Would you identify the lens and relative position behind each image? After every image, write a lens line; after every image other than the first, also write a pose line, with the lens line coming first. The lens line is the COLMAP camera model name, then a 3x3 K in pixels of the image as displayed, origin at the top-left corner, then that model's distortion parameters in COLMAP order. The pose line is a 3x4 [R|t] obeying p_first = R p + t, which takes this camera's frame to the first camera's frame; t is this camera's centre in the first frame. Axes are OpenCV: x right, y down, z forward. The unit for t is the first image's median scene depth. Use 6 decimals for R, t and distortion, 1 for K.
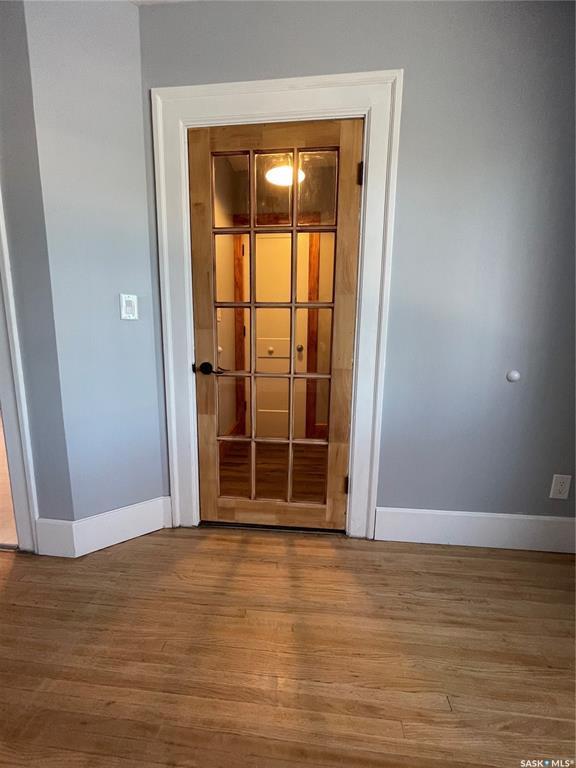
lens RADIAL K [[310.1, 0, 284.1], [0, 310.1, 380.3], [0, 0, 1]] dist [-0.002248, -0.000057]
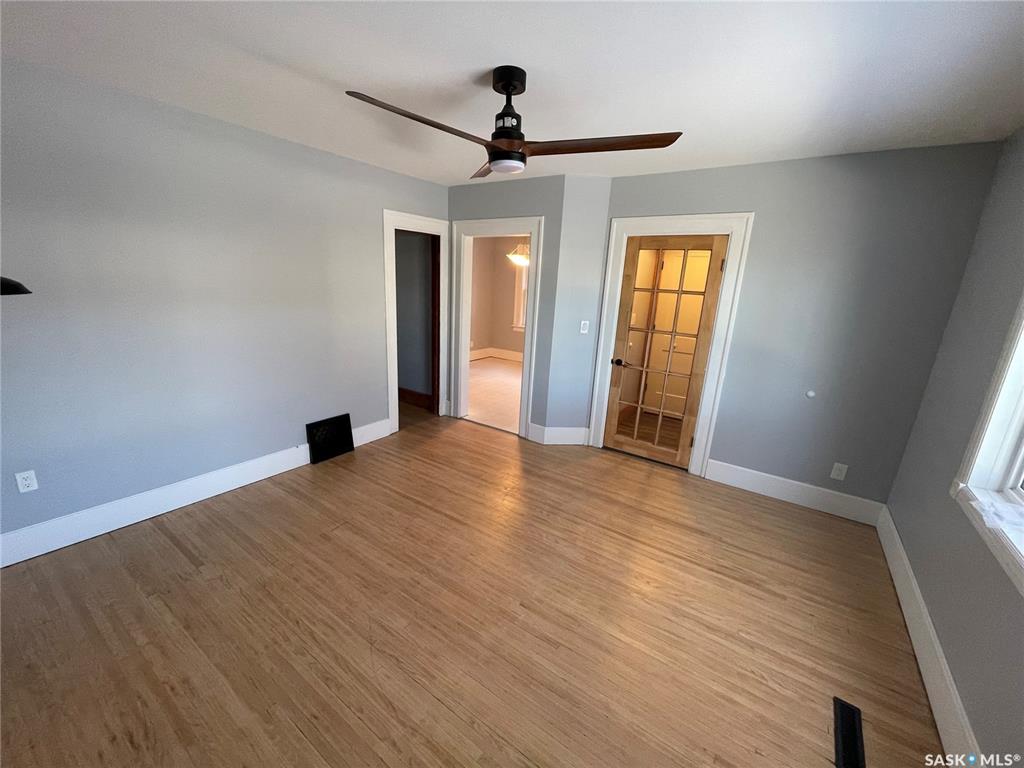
lens RADIAL K [[413.4, 0, 507.8], [0, 413.4, 383.5], [0, 0, 1]] dist [-0.002248, -0.000057]
pose [[0.868088, 0.154650, -0.471706, 0.341691], [-0.117857, 0.987272, 0.106785, -0.097760], [0.482217, -0.037105, 0.875266, -1.425697]]
